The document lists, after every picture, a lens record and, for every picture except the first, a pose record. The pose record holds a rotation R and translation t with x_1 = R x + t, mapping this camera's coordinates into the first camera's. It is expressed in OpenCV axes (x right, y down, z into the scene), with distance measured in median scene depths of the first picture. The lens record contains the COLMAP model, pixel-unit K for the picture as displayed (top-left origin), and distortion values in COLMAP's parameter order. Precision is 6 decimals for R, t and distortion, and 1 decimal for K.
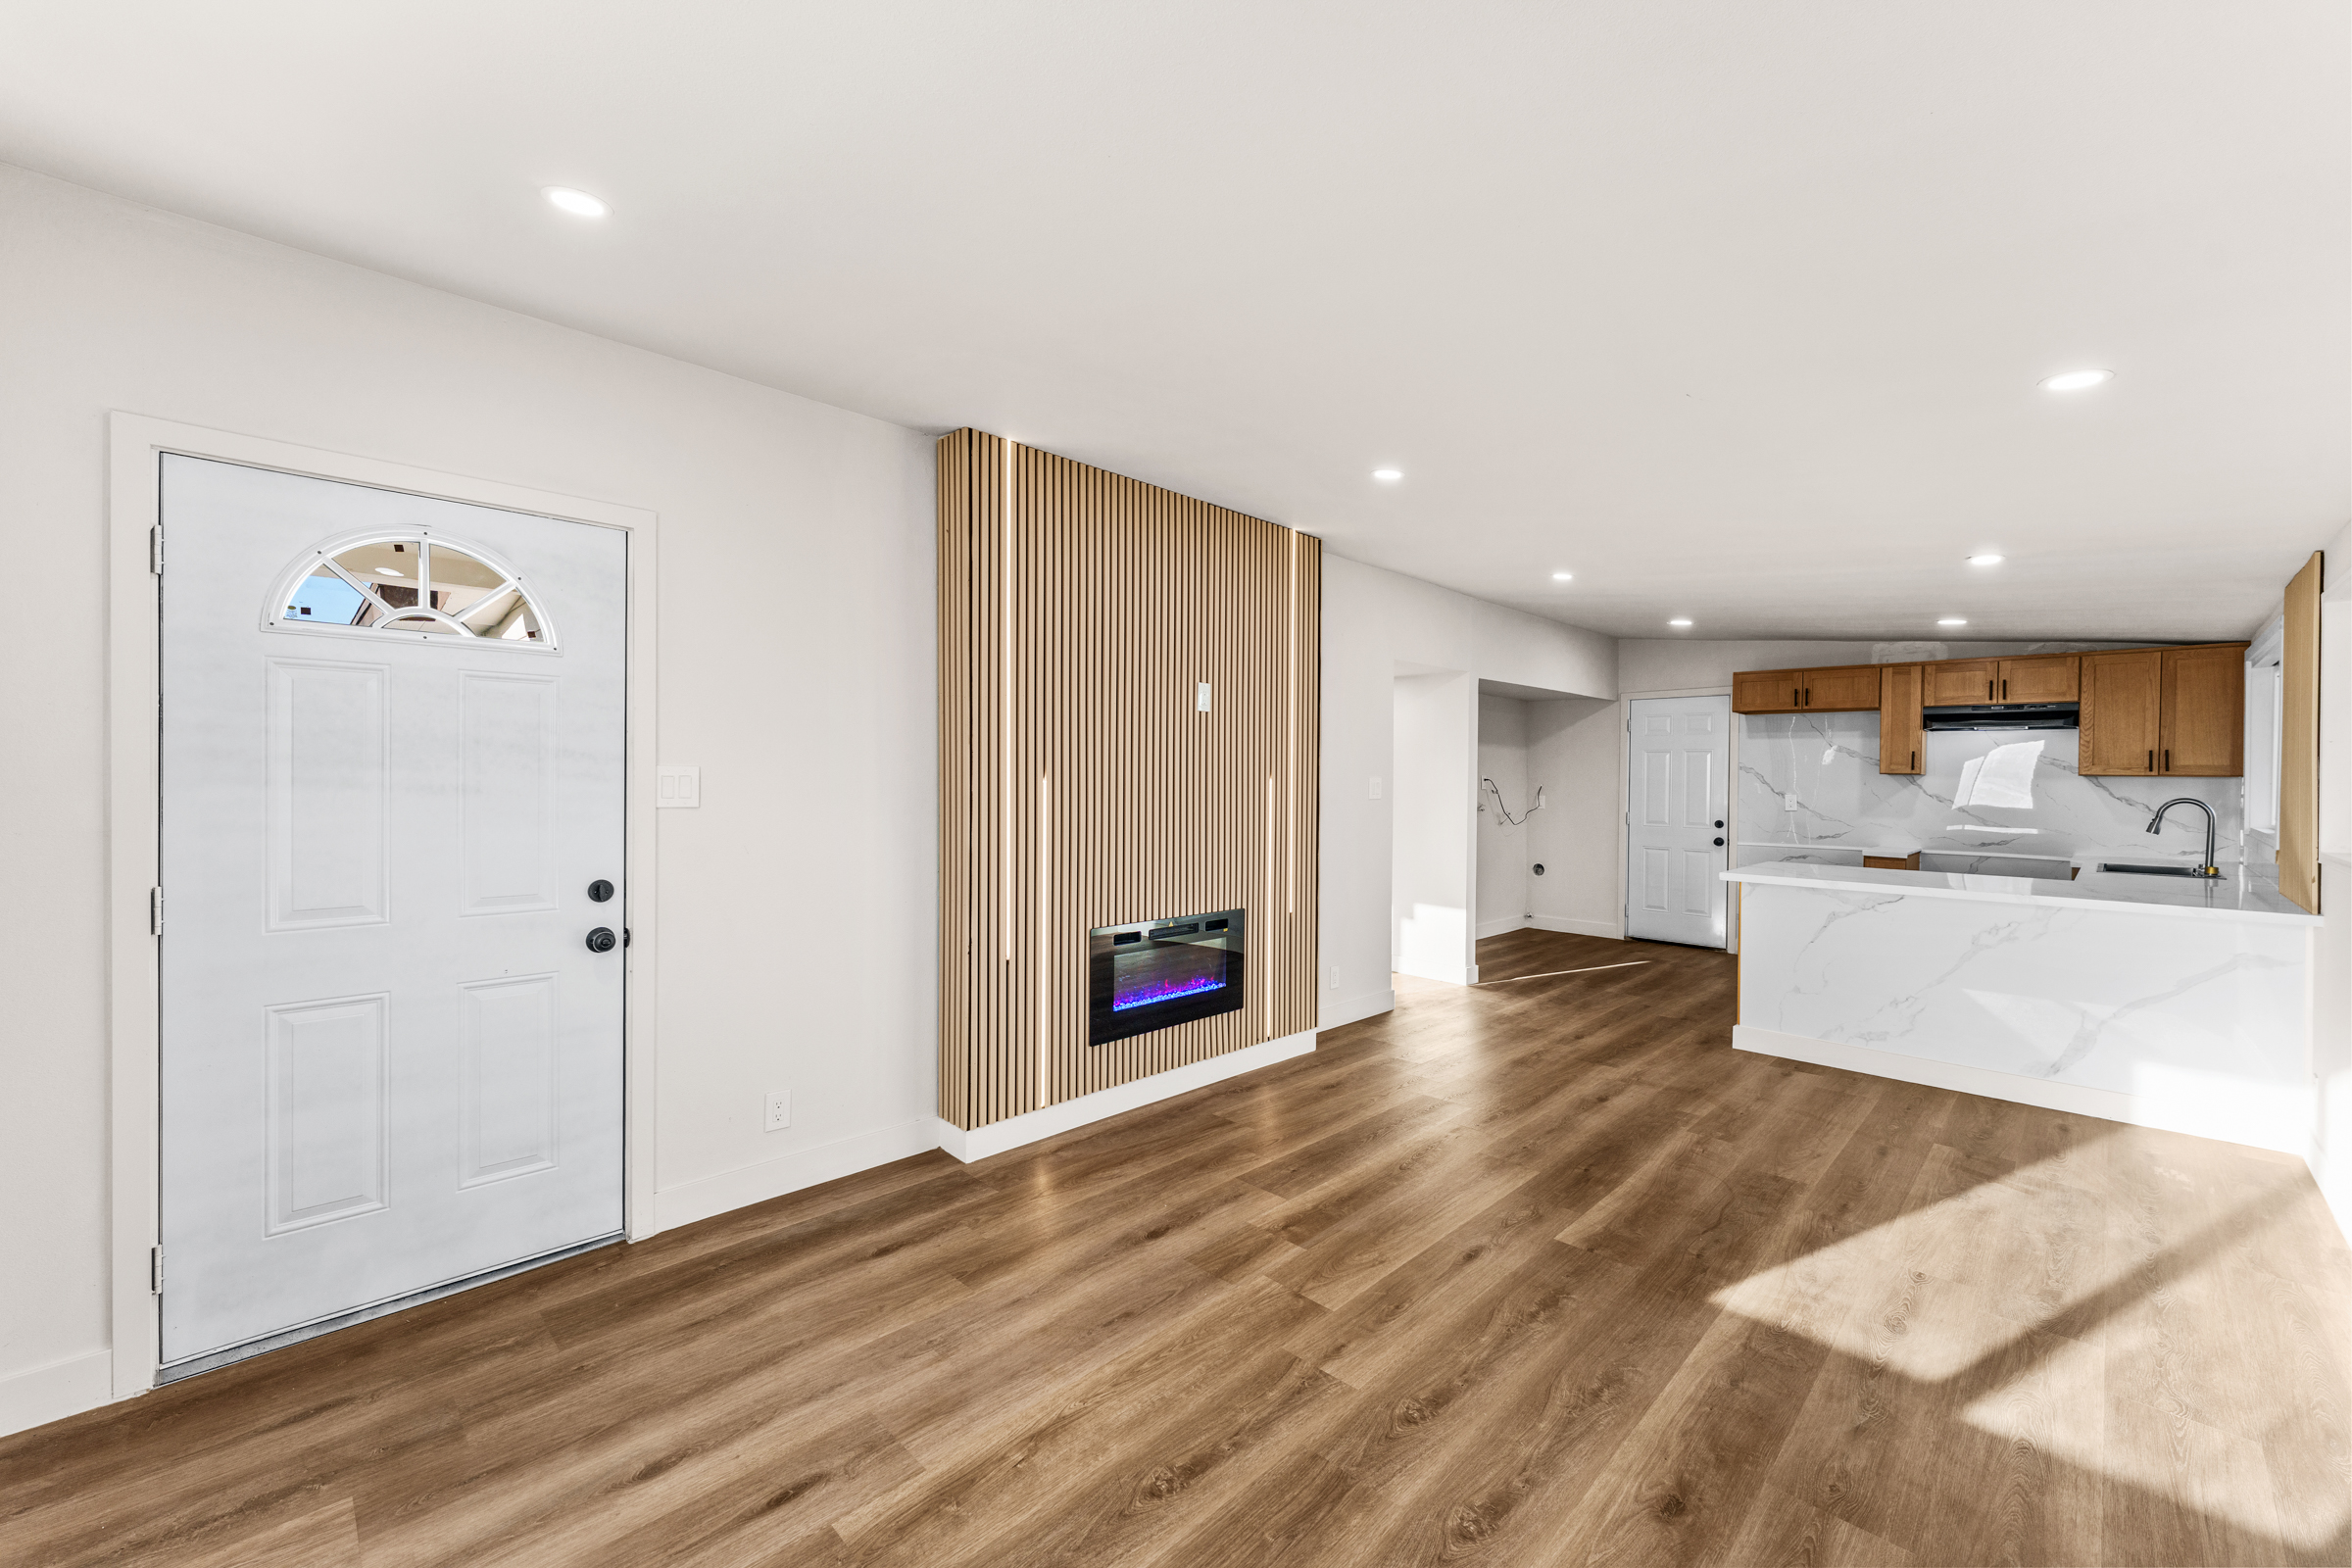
lens RADIAL K [[937.2, 0, 1175.4], [0, 937.2, 778.4], [0, 0, 1]] dist [0.000317, -0.000307]
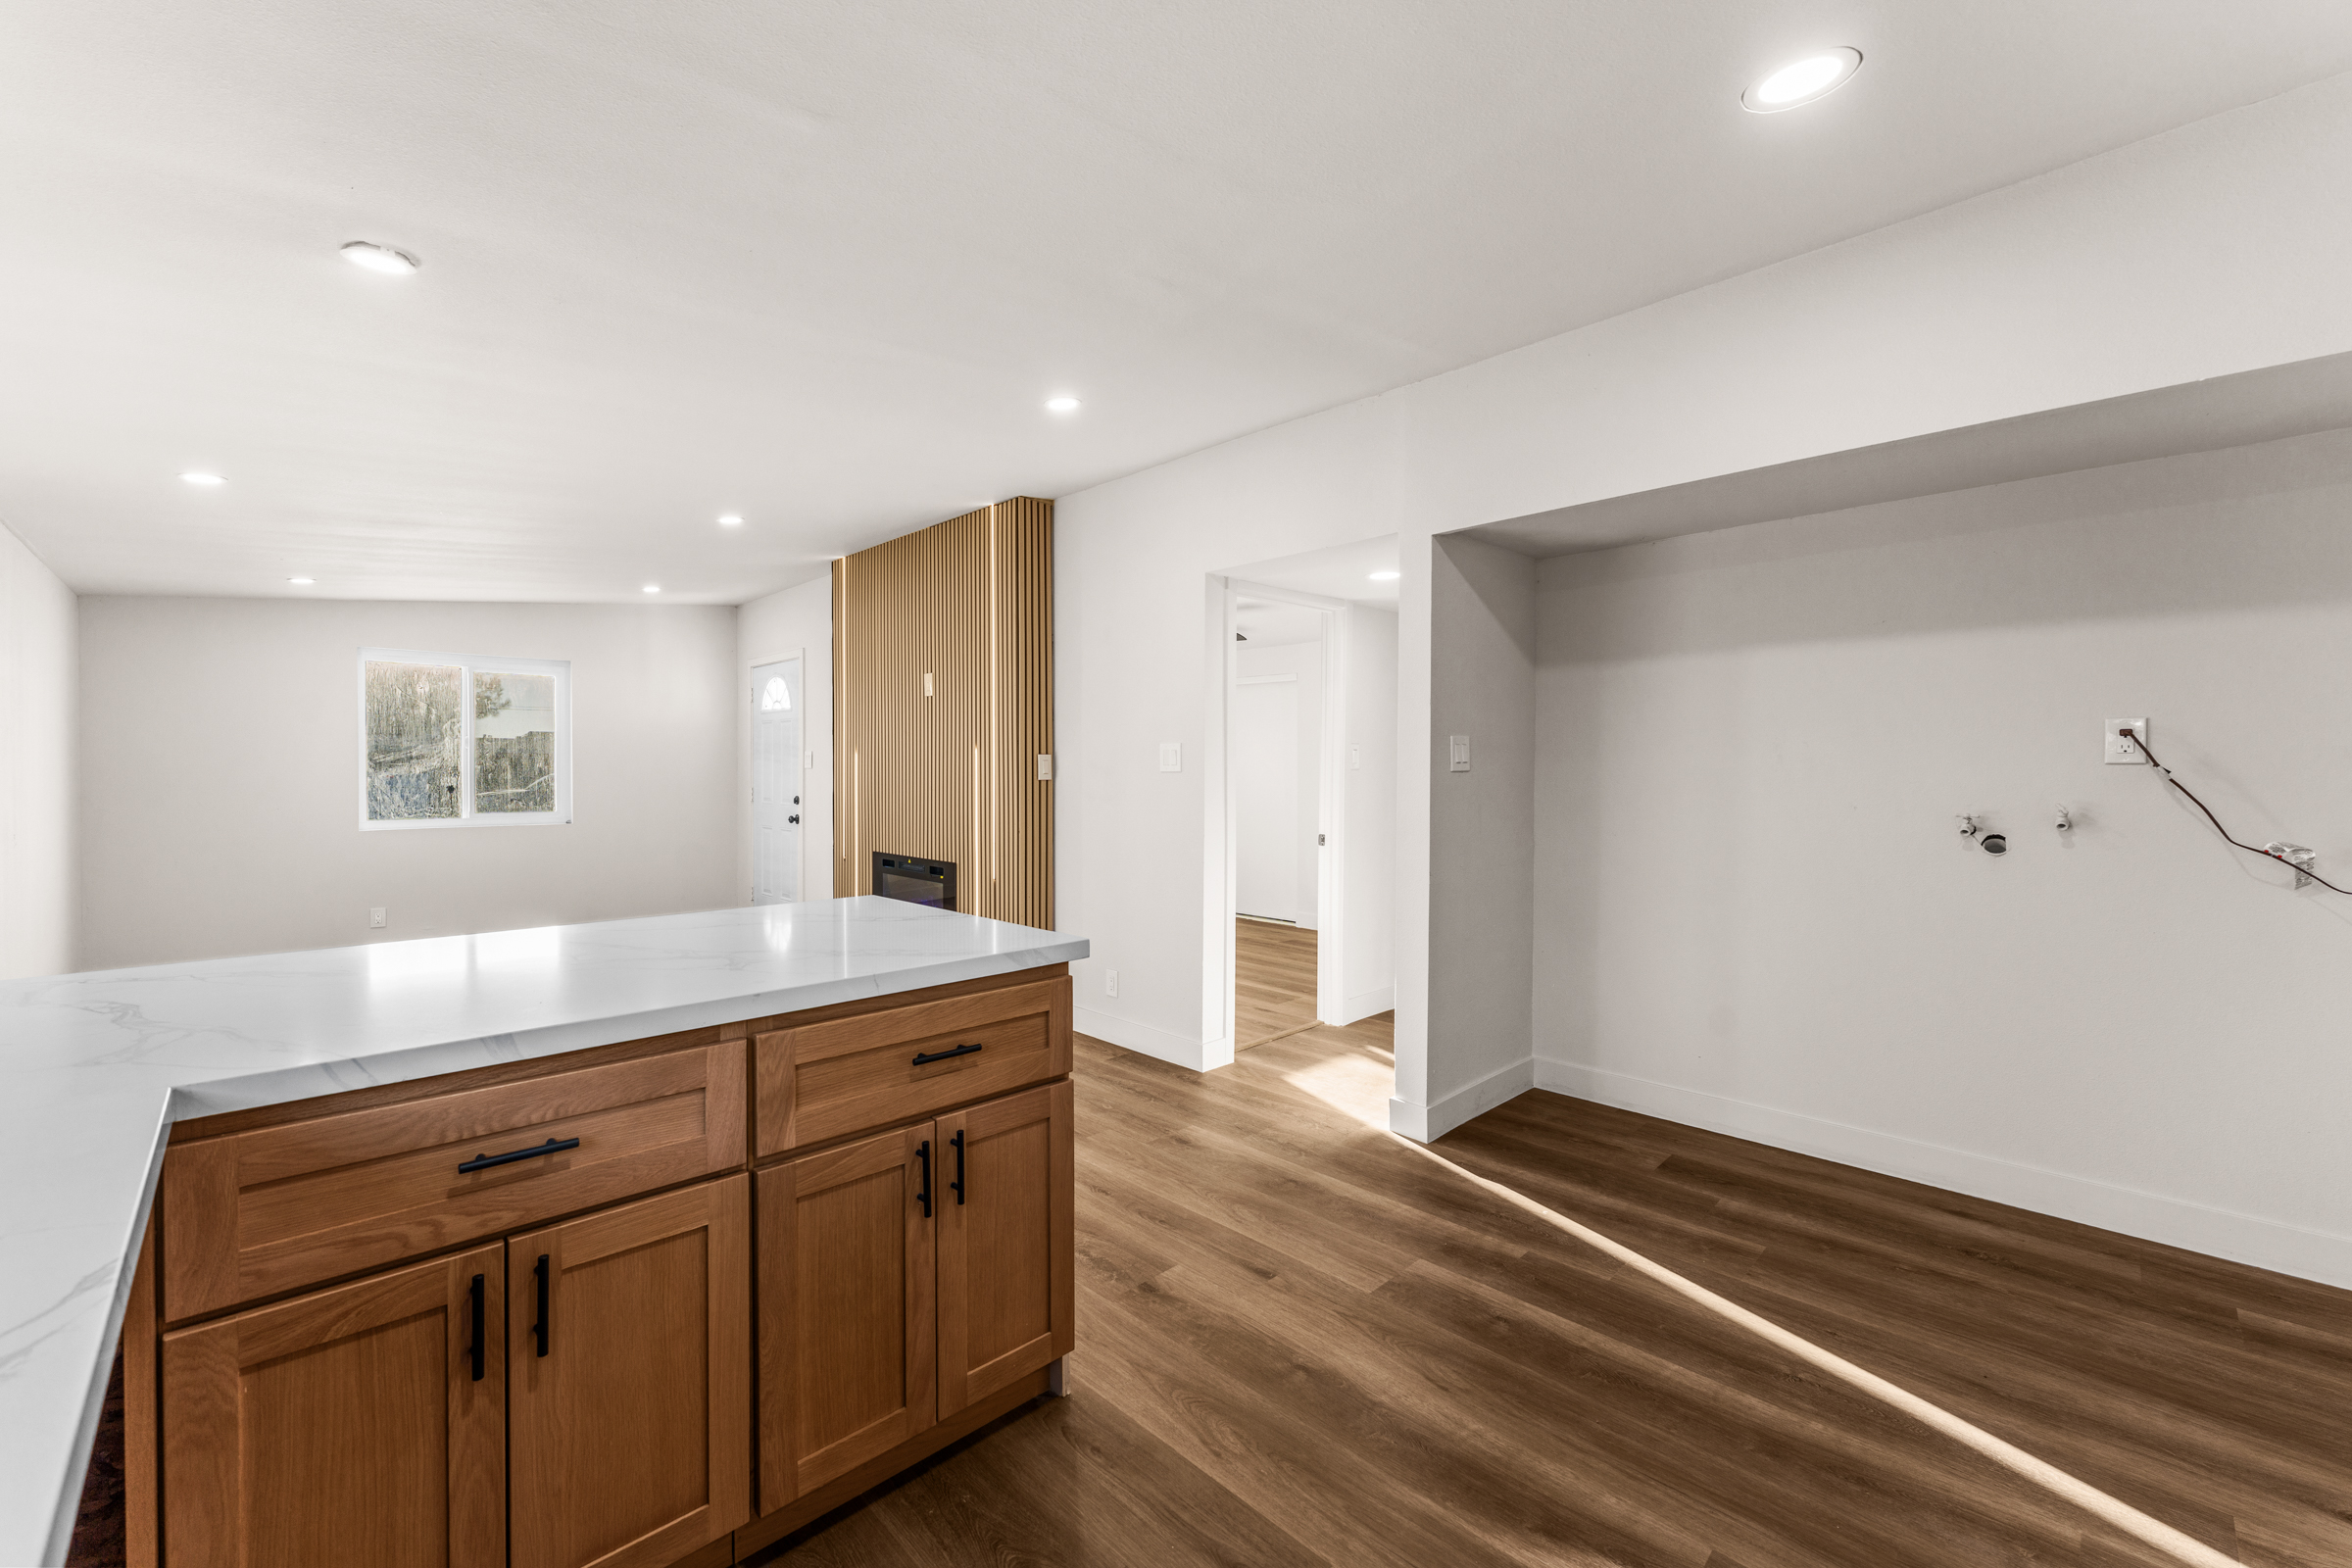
lens RADIAL K [[937.2, 0, 1175.4], [0, 937.2, 778.4], [0, 0, 1]] dist [0.000317, -0.000307]
pose [[-0.004837, -0.001162, -0.999988, 1.193664], [-0.005998, 0.999981, -0.001133, 0.034151], [0.999970, 0.005992, -0.004844, 1.252602]]
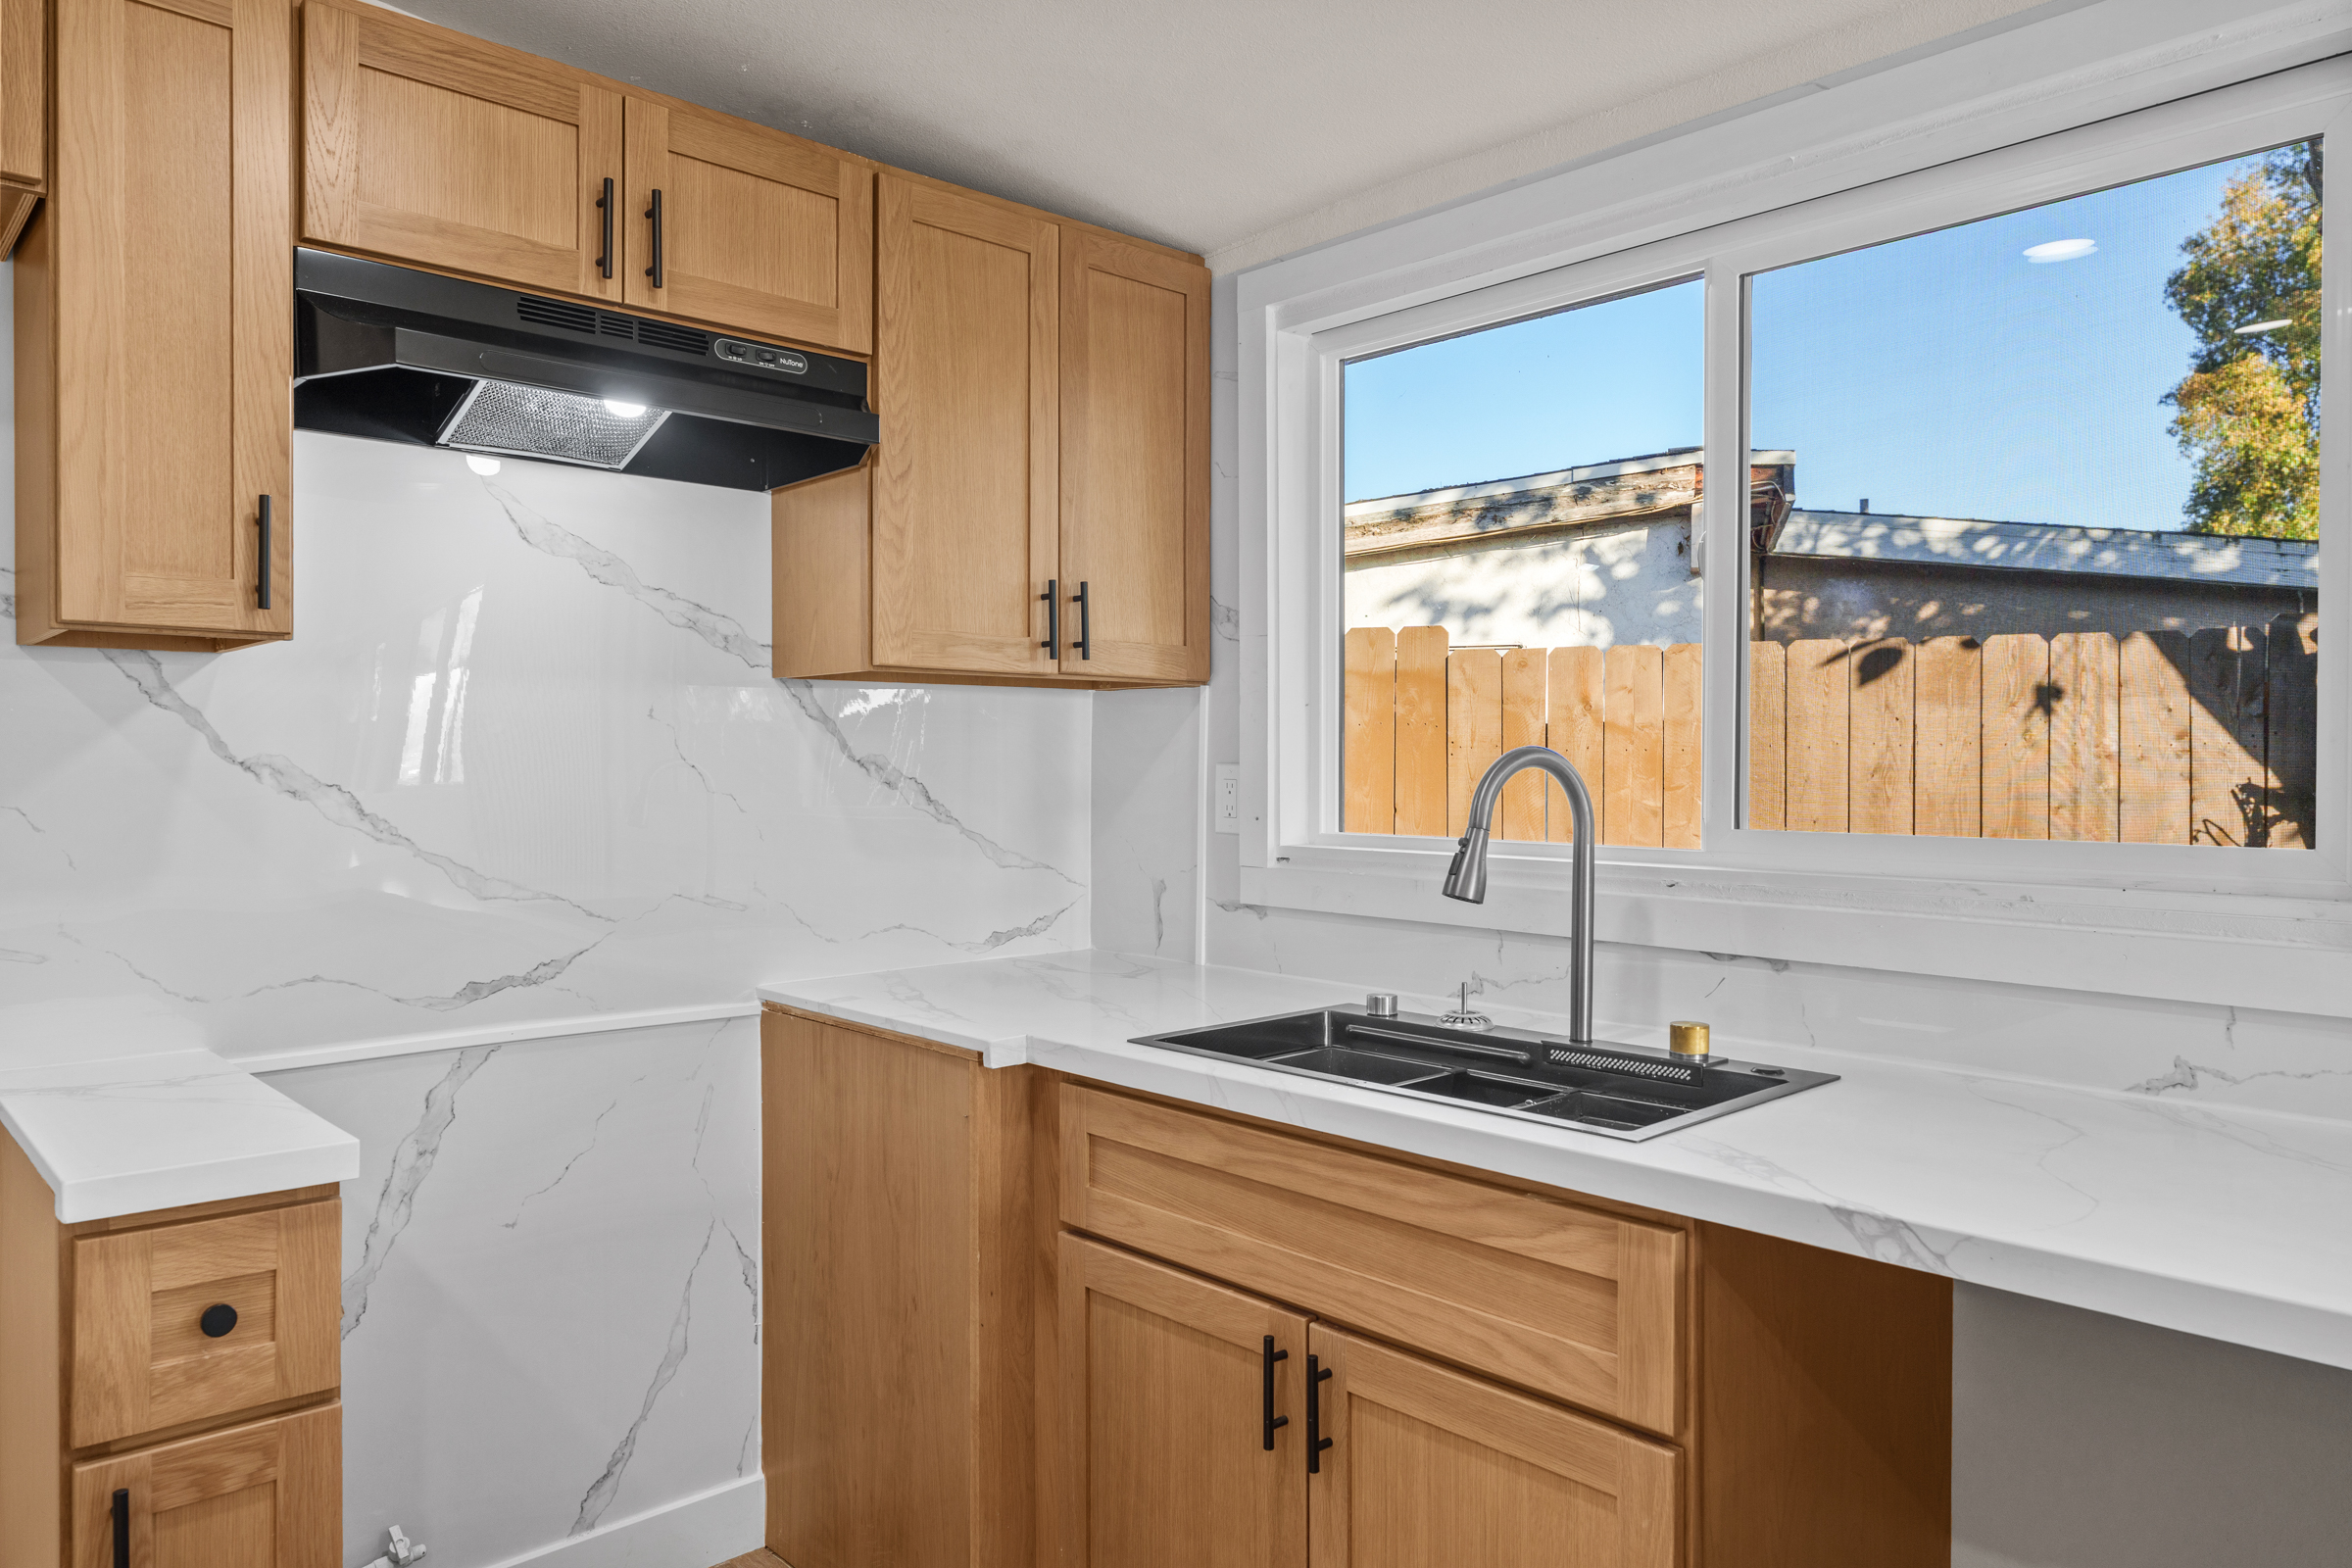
lens RADIAL K [[1549.3, 0, 1173.8], [0, 1549.3, 778.3], [0, 0, 1]] dist [0.006961, 0.002688]
pose [[0.031983, -0.021391, 0.999259, 0.753700], [0.004374, 0.999764, 0.021262, 0.022878], [-0.999479, 0.003690, 0.032069, 1.209044]]
